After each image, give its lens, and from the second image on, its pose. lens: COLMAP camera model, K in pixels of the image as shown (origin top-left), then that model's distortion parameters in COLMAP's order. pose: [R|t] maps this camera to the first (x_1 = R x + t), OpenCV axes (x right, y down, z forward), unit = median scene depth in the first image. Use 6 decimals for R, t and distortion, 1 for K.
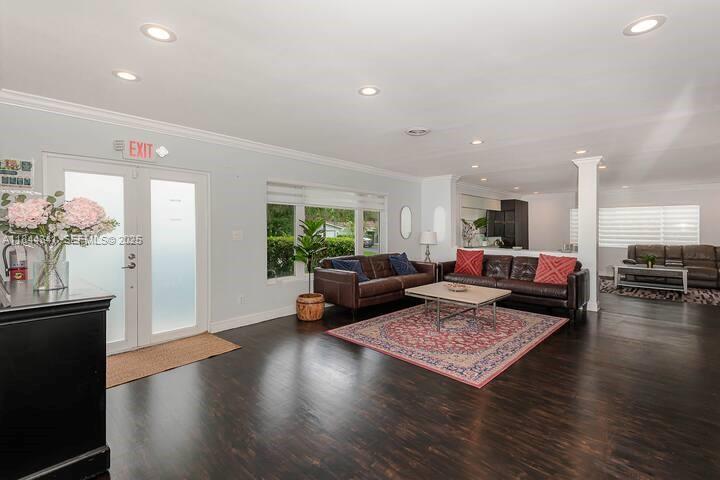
lens RADIAL K [[323.7, 0, 357.8], [0, 323.7, 234.9], [0, 0, 1]] dist [0.020409, -0.000047]
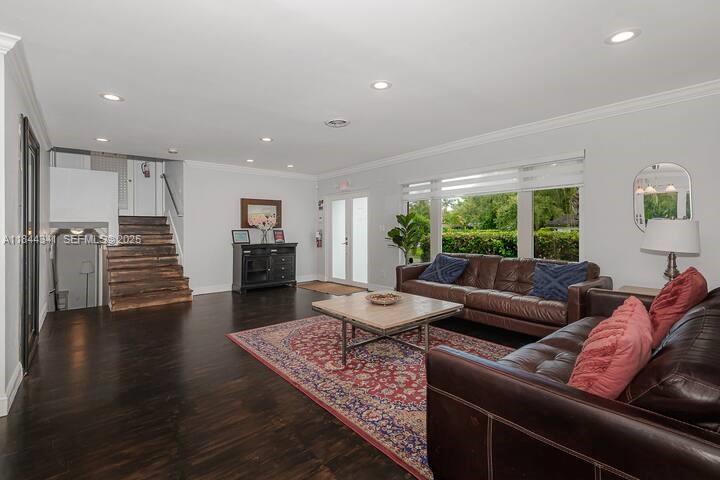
lens RADIAL K [[323.7, 0, 361.5], [0, 323.7, 233.5], [0, 0, 1]] dist [0.020409, -0.000047]
pose [[-0.083996, 0.017676, -0.996309, 1.157016], [0.001963, 0.999844, 0.017573, -0.000349], [0.996464, -0.000480, -0.084018, 1.135578]]
